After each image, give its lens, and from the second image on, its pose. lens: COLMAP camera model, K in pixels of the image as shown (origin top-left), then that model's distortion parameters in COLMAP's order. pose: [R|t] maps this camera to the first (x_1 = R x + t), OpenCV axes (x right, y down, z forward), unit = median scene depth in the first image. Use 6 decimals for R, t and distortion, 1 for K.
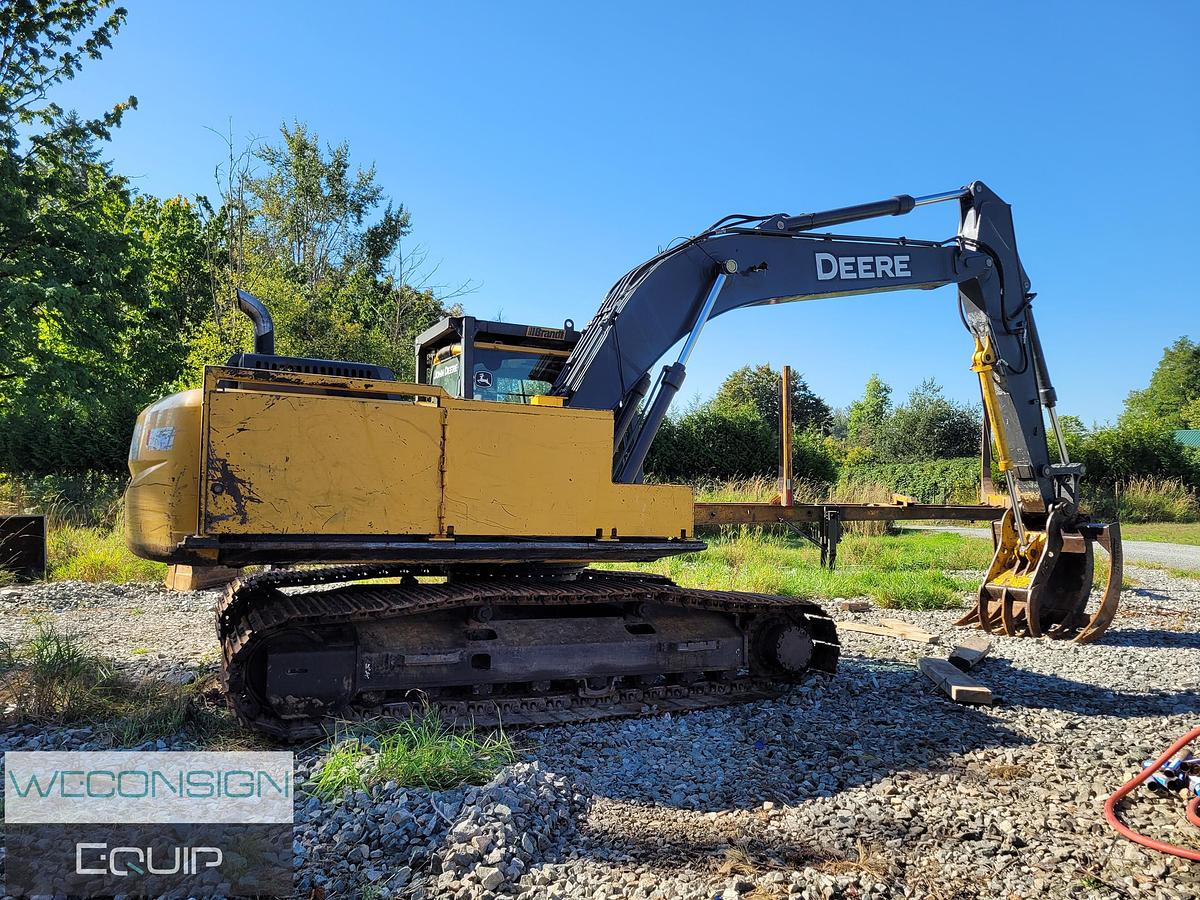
lens RADIAL K [[905.0, 0, 599.3], [0, 905.0, 469.0], [0, 0, 1]] dist [0.032339, 0.000217]
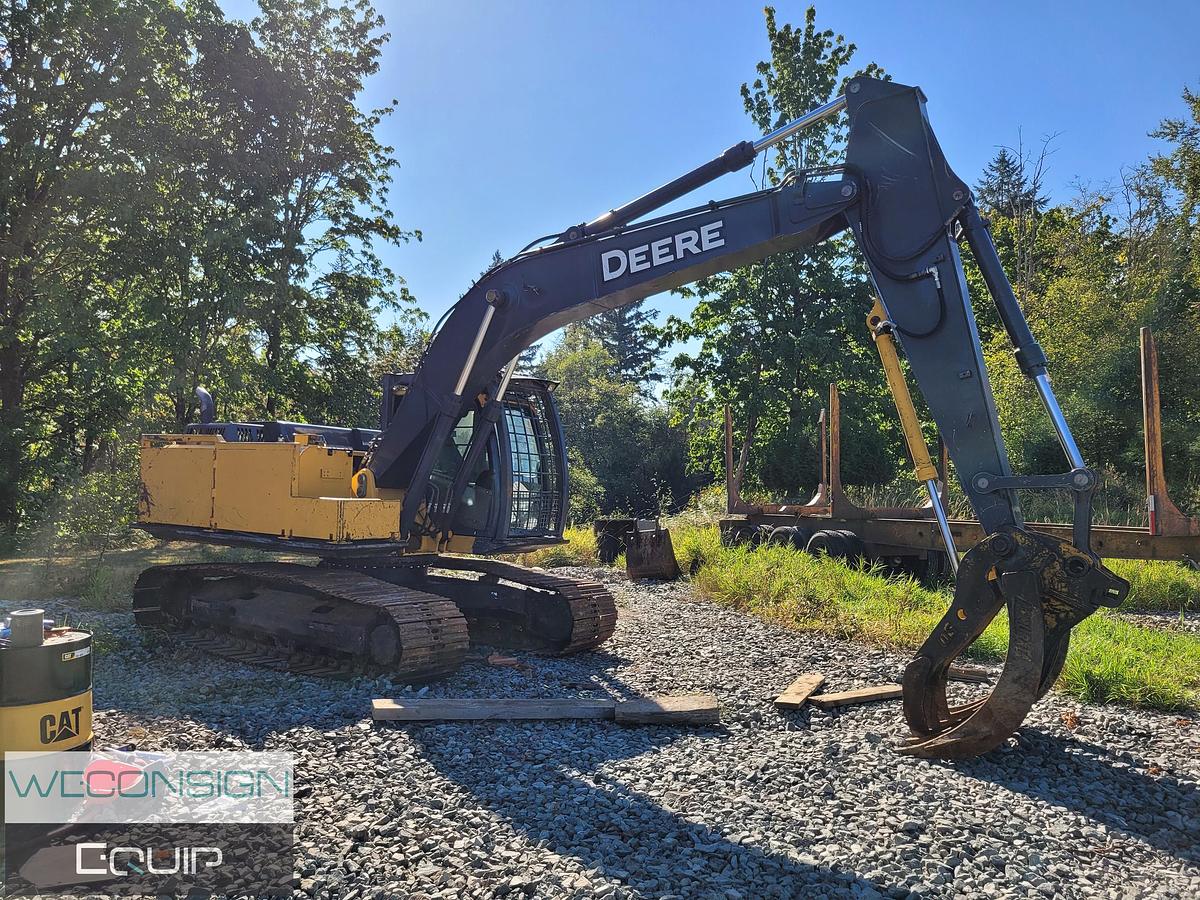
lens RADIAL K [[907.2, 0, 583.2], [0, 907.2, 465.8], [0, 0, 1]] dist [0.049744, -0.034595]
pose [[0.494856, -0.026250, -0.868578, 1.016787], [0.007830, 0.999638, -0.025750, 0.005861], [0.868940, 0.005942, 0.494882, 0.505631]]
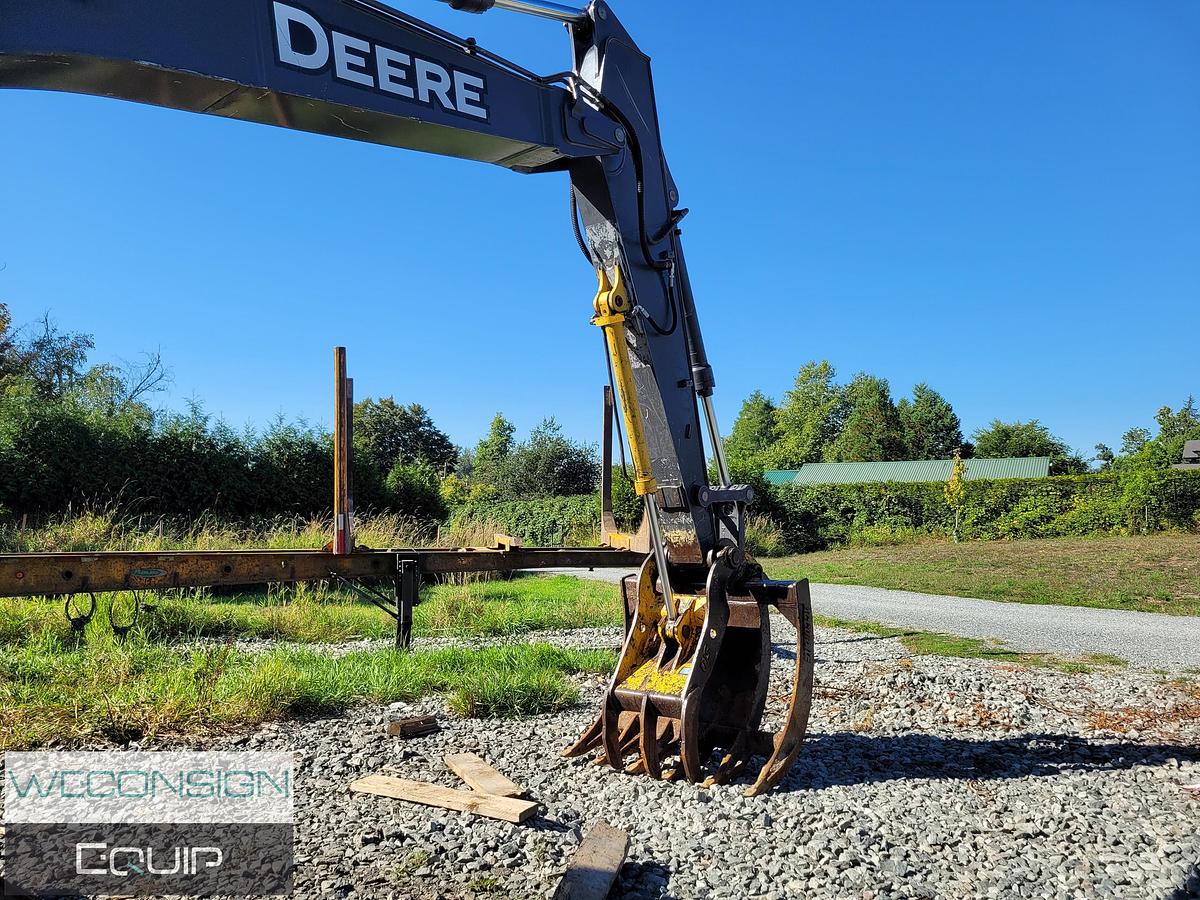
lens RADIAL K [[903.5, 0, 595.6], [0, 903.5, 459.7], [0, 0, 1]] dist [0.035032, -0.004764]
pose [[0.922129, 0.019453, 0.386394, 0.209693], [0.001306, 0.998573, -0.053390, 0.011605], [-0.386881, 0.049737, 0.920787, 0.523439]]
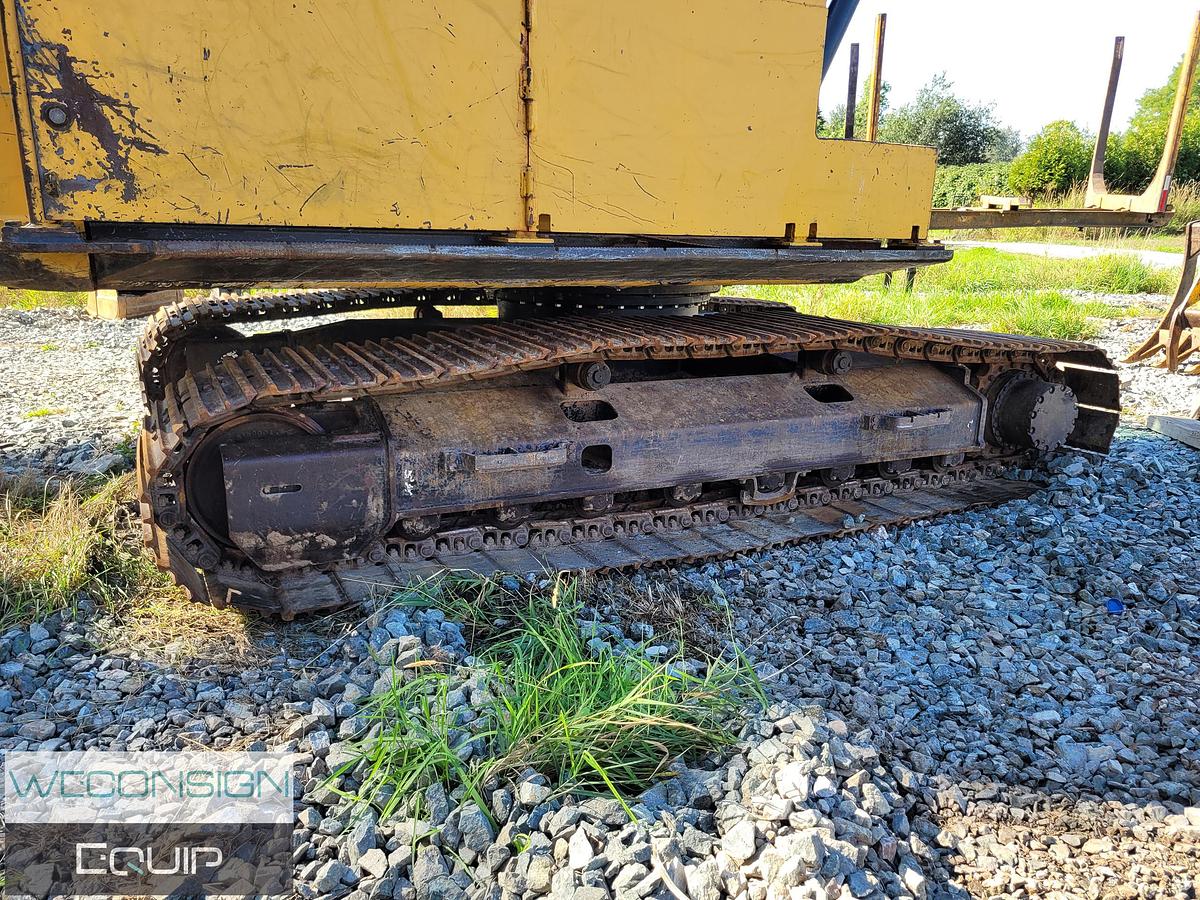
lens RADIAL K [[901.7, 0, 602.4], [0, 901.7, 480.3], [0, 0, 1]] dist [0.052332, -0.033069]
pose [[0.999129, -0.011301, 0.040165, -0.100605], [-0.001769, 0.950287, 0.311372, 0.030028], [-0.041687, -0.311172, 0.949439, 0.296171]]
